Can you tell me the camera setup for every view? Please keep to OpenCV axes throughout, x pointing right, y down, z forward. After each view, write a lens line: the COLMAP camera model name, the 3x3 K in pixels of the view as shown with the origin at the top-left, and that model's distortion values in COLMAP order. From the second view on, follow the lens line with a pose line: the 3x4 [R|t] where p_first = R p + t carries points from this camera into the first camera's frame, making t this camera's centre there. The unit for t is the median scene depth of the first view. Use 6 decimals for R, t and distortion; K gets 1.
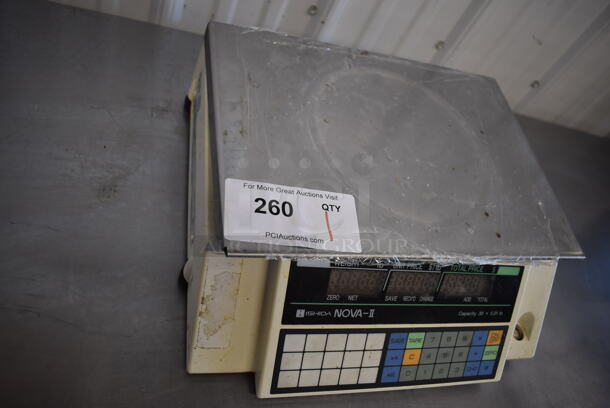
lens RADIAL K [[467.9, 0, 305.0], [0, 467.9, 204.0], [0, 0, 1]] dist [-0.100204, 0.001414]
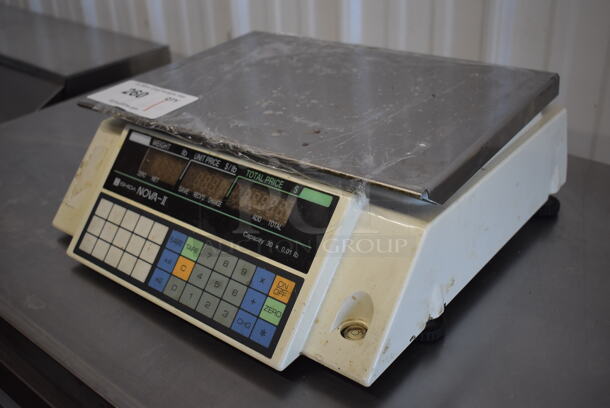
lens RADIAL K [[682.9, 0, 305.0], [0, 682.9, 204.0], [0, 0, 1]] dist [-0.074464, -0.002090]
pose [[0.619650, 0.003003, -0.784873, 1.418435], [-0.421675, 0.844692, -0.329676, 0.575404], [0.661985, 0.535245, 0.524679, 0.439103]]
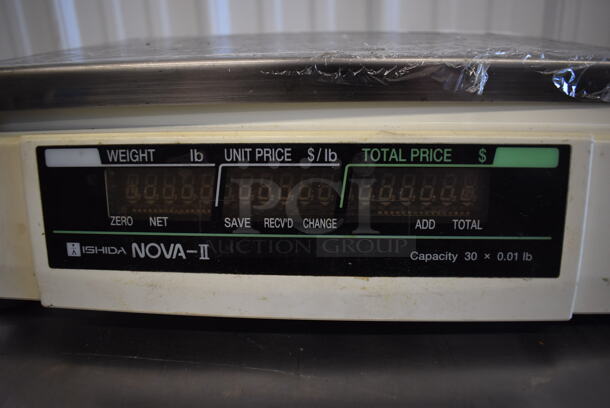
lens RADIAL K [[467.9, 0, 305.0], [0, 467.9, 204.0], [0, 0, 1]] dist [-0.100204, 0.001414]
pose [[0.902082, -0.088552, -0.422382, 0.468979], [0.081315, 0.996068, -0.035160, 0.204387], [0.423834, -0.002628, 0.905736, 0.551438]]
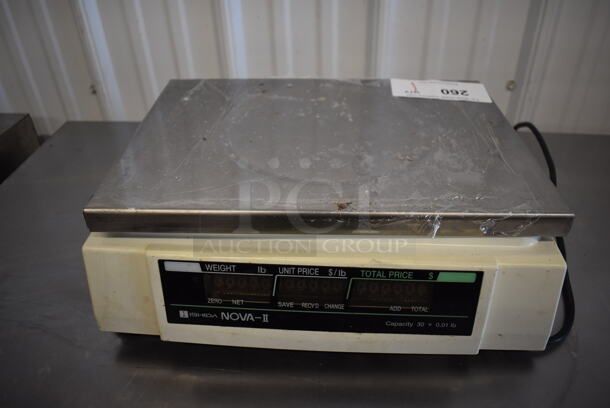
lens RADIAL K [[467.9, 0, 305.0], [0, 467.9, 204.0], [0, 0, 1]] dist [-0.100204, 0.001414]
pose [[0.910710, 0.015546, -0.412754, 0.572279], [0.074011, 0.976977, 0.200097, -0.154605], [0.406362, -0.212778, 0.888592, 0.265900]]
